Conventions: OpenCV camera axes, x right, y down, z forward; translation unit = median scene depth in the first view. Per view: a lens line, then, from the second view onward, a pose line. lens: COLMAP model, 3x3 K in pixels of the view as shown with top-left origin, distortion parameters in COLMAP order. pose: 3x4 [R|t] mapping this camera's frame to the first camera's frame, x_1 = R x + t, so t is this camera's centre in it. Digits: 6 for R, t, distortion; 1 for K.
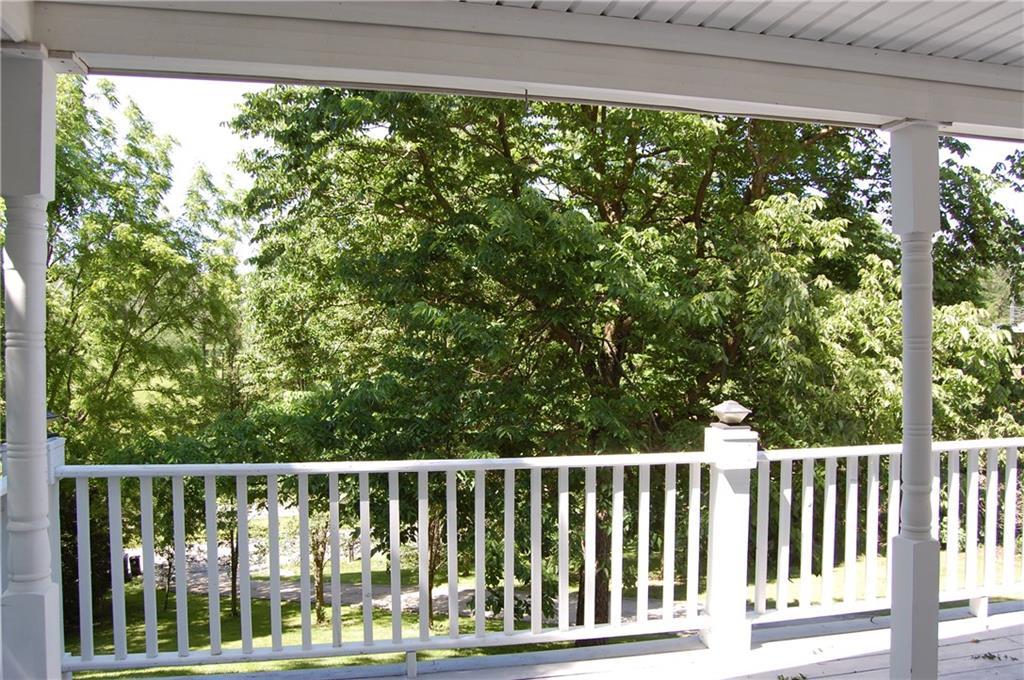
lens RADIAL K [[799.3, 0, 511.5], [0, 799.3, 346.5], [0, 0, 1]] dist [-0.070181, 0.006984]
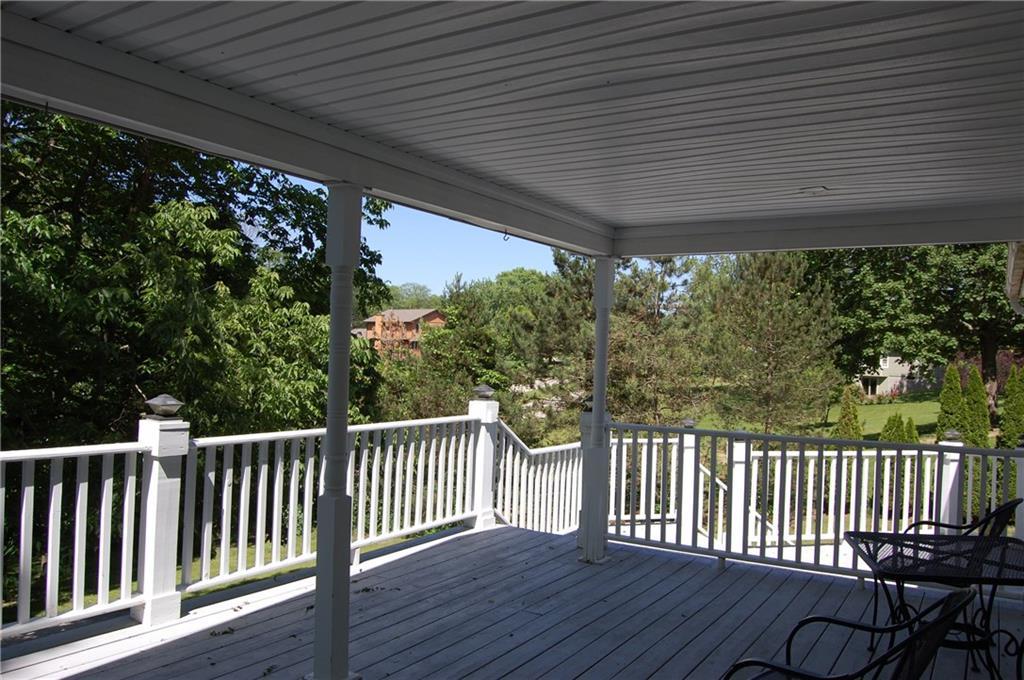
lens RADIAL K [[799.4, 0, 512.1], [0, 799.4, 336.5], [0, 0, 1]] dist [-0.097473, 0.044615]
pose [[0.707577, 0.038439, 0.705590, -0.086328], [-0.030602, 0.999249, -0.023749, -0.000250], [-0.705973, -0.004788, 0.708223, -0.061369]]
